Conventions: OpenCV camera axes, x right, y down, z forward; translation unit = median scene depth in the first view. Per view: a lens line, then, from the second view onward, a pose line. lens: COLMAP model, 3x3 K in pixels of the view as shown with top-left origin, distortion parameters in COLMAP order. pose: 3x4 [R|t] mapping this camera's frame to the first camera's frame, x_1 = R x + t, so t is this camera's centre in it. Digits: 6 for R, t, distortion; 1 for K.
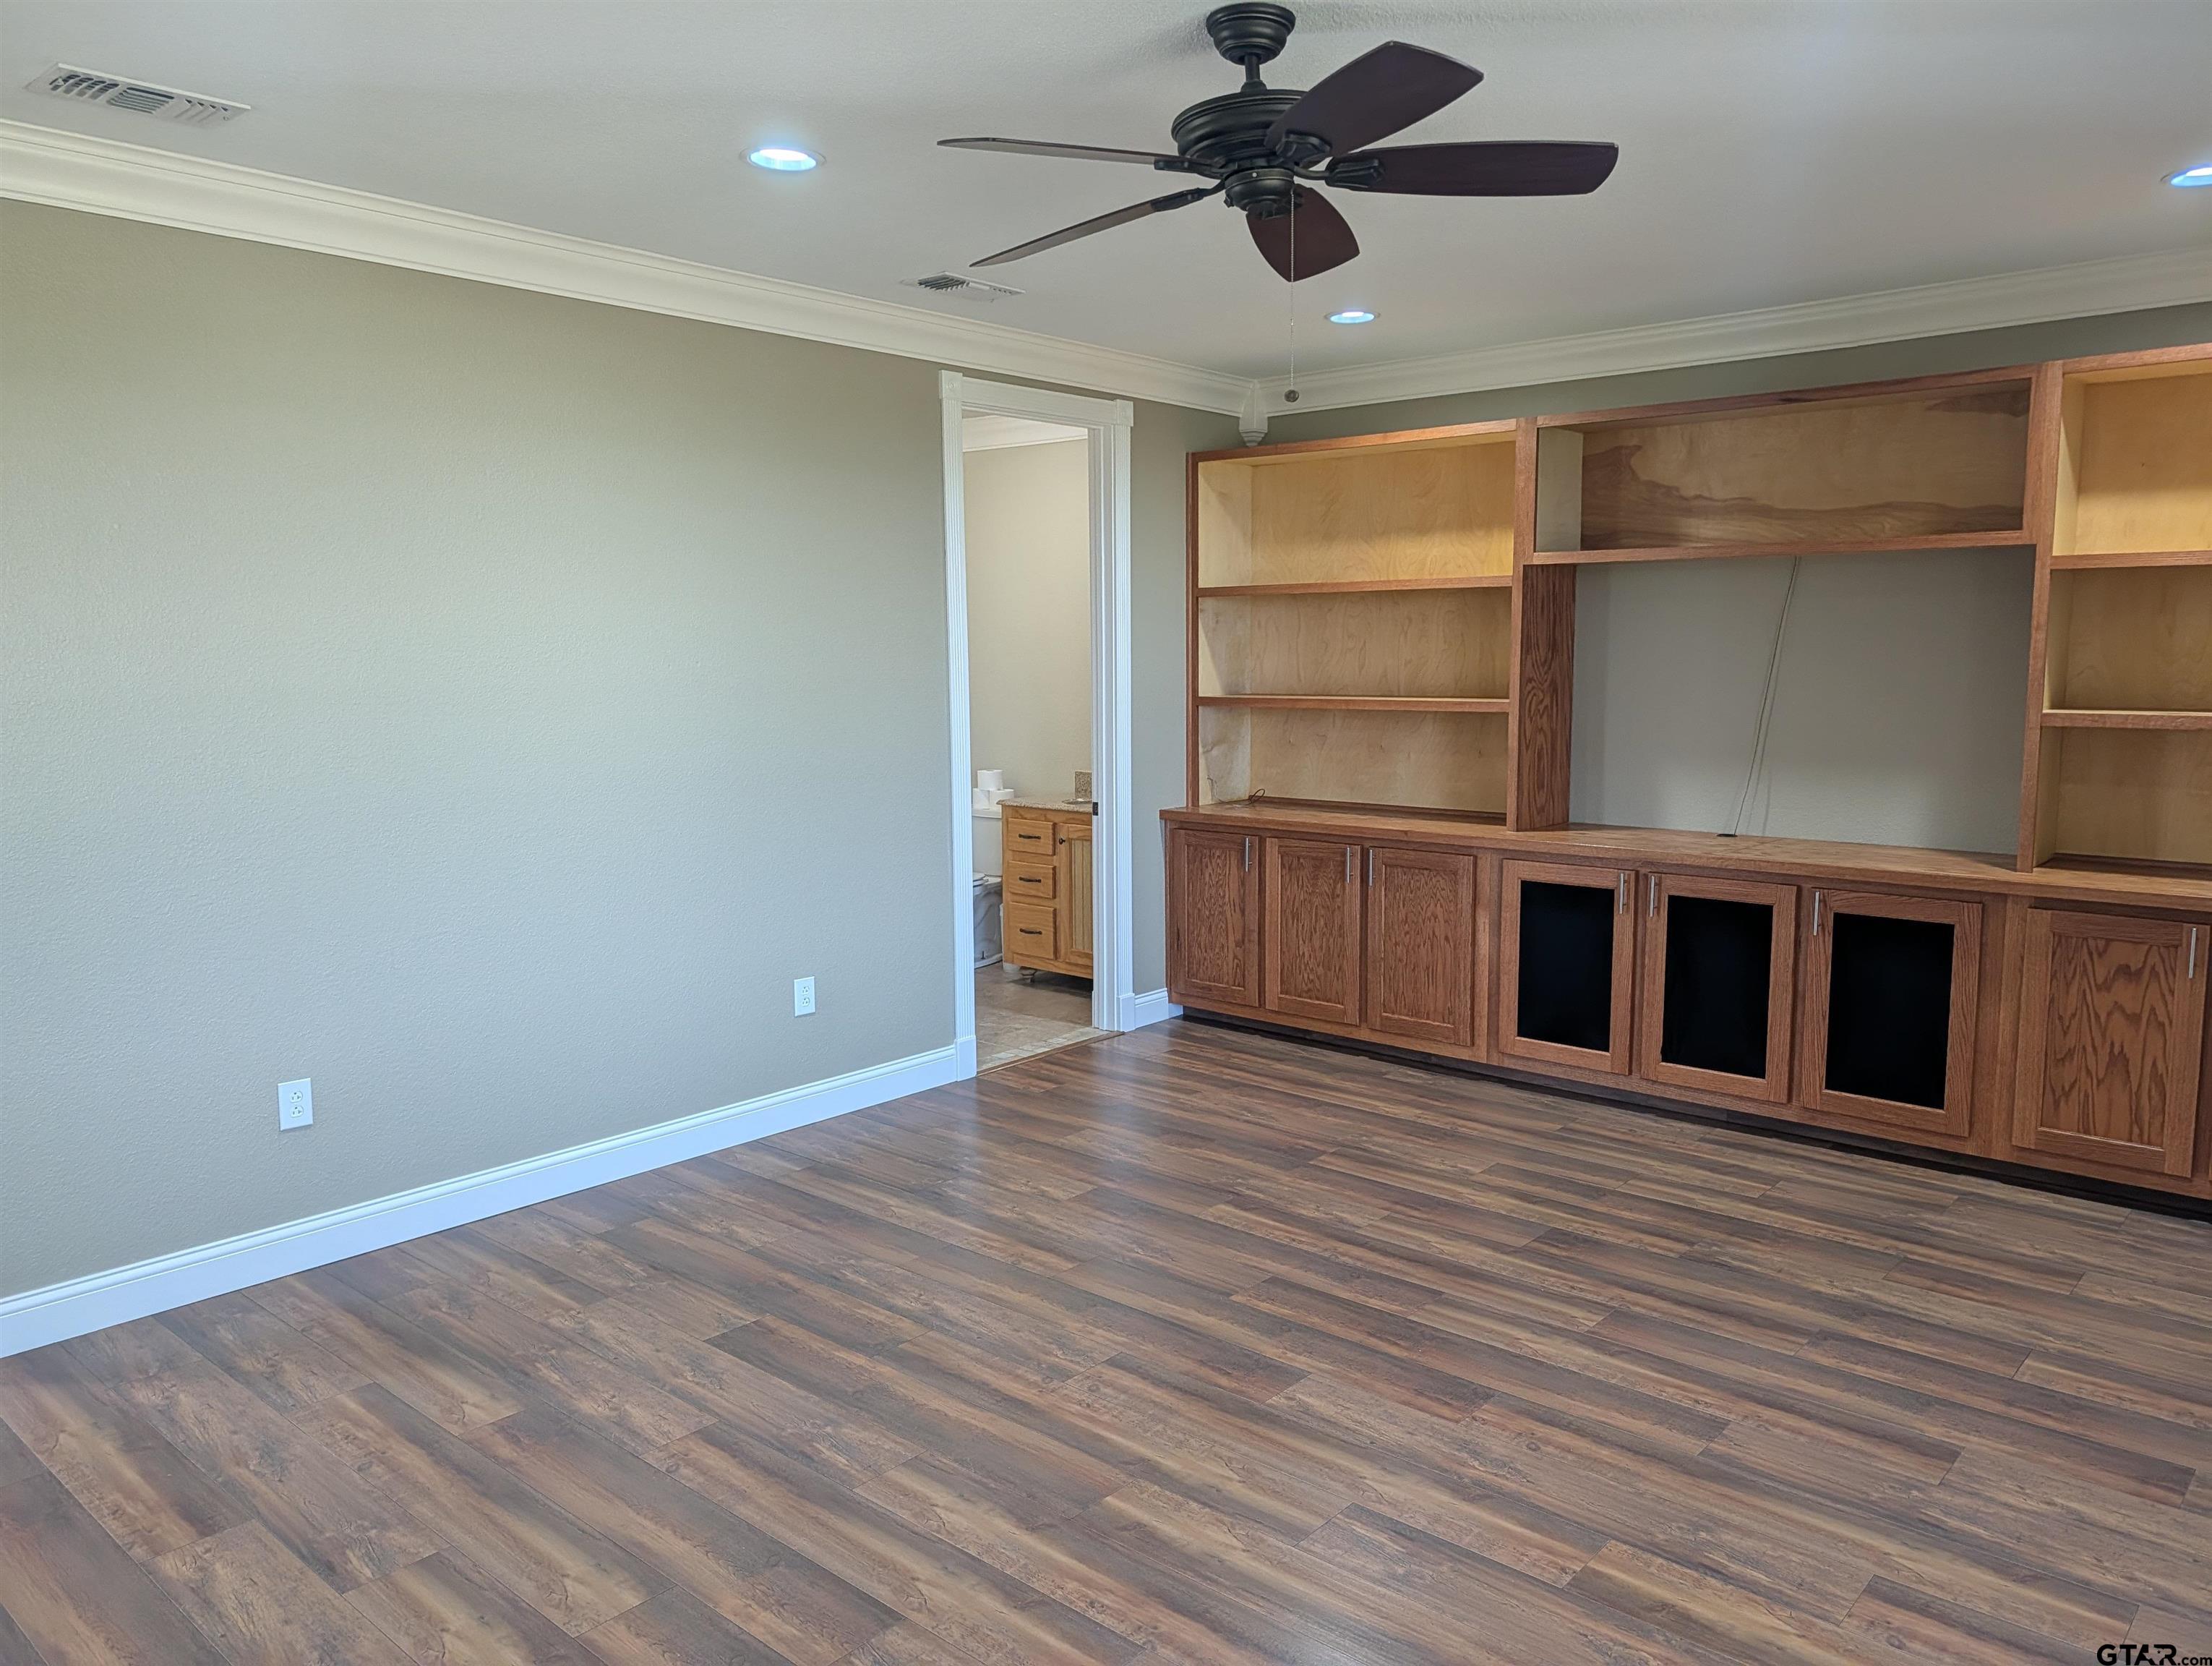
lens RADIAL K [[1579.6, 0, 1146.2], [0, 1579.6, 826.6], [0, 0, 1]] dist [0.055497, -0.066868]
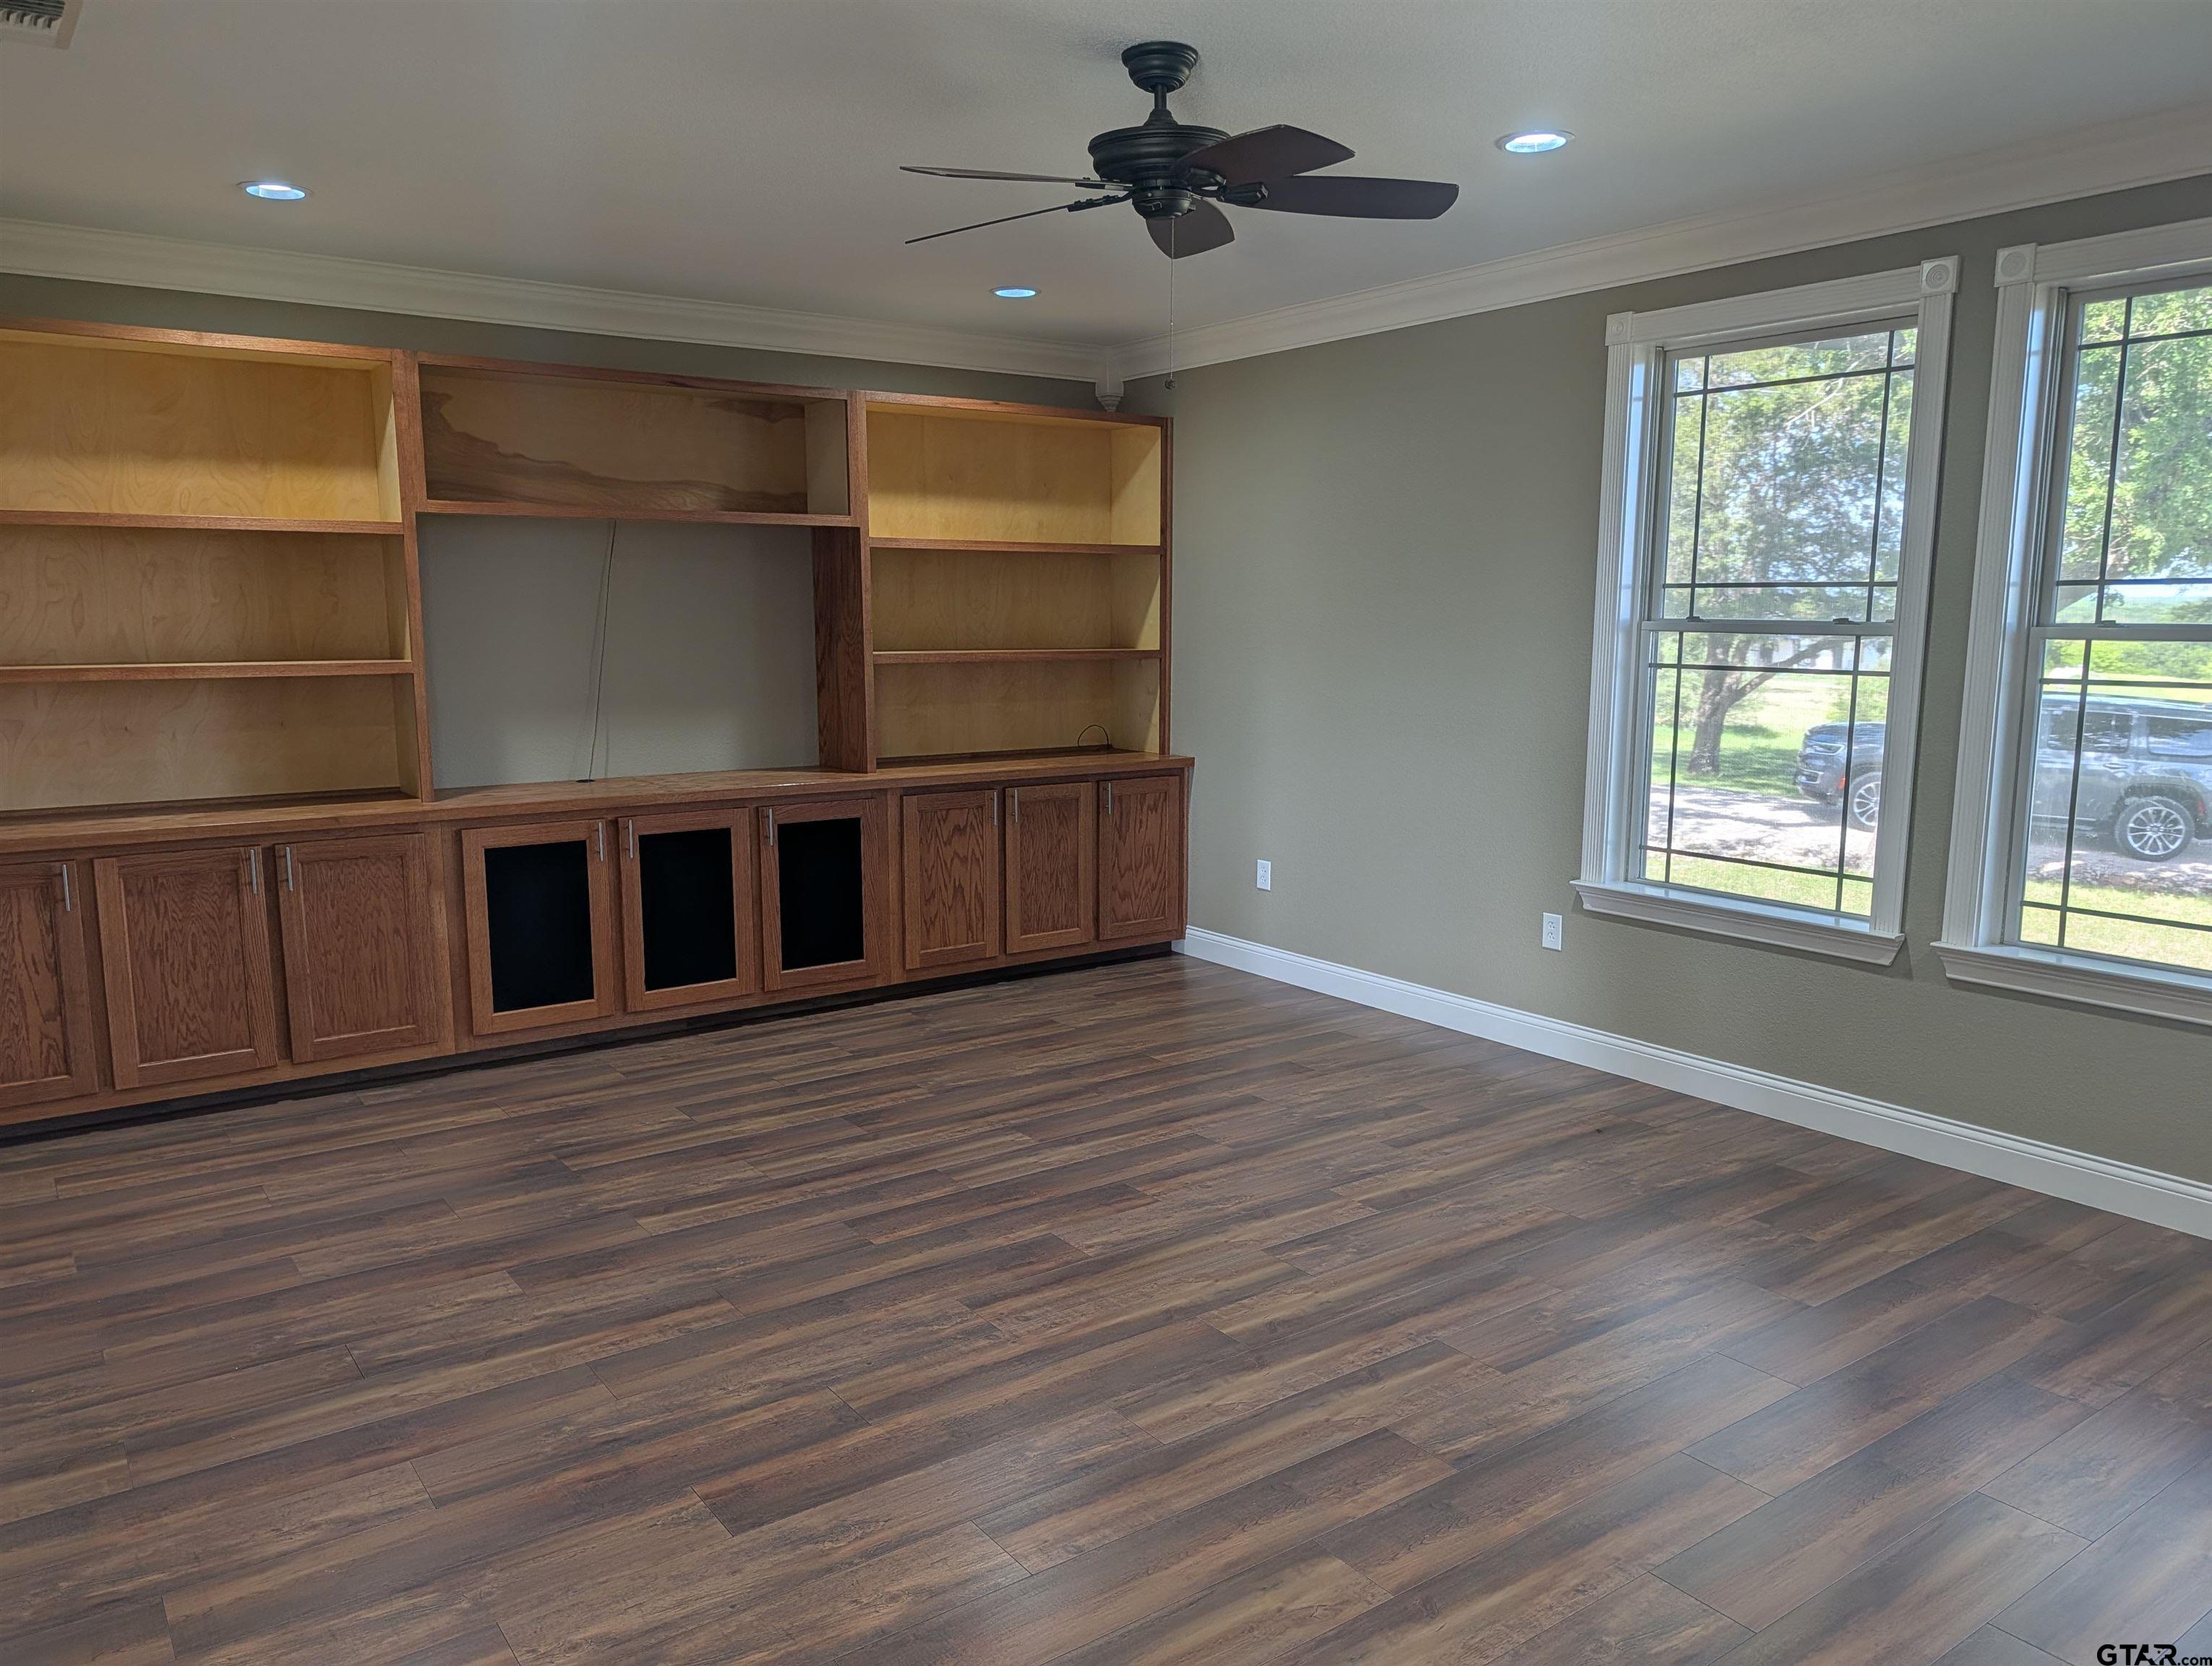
lens RADIAL K [[1580.4, 0, 1082.9], [0, 1580.4, 846.8], [0, 0, 1]] dist [0.058707, -0.057420]
pose [[0.241865, -0.140468, 0.960089, -0.693824], [0.112010, 0.986893, 0.116172, -0.044719], [-0.963823, 0.079441, 0.254429, 0.486382]]
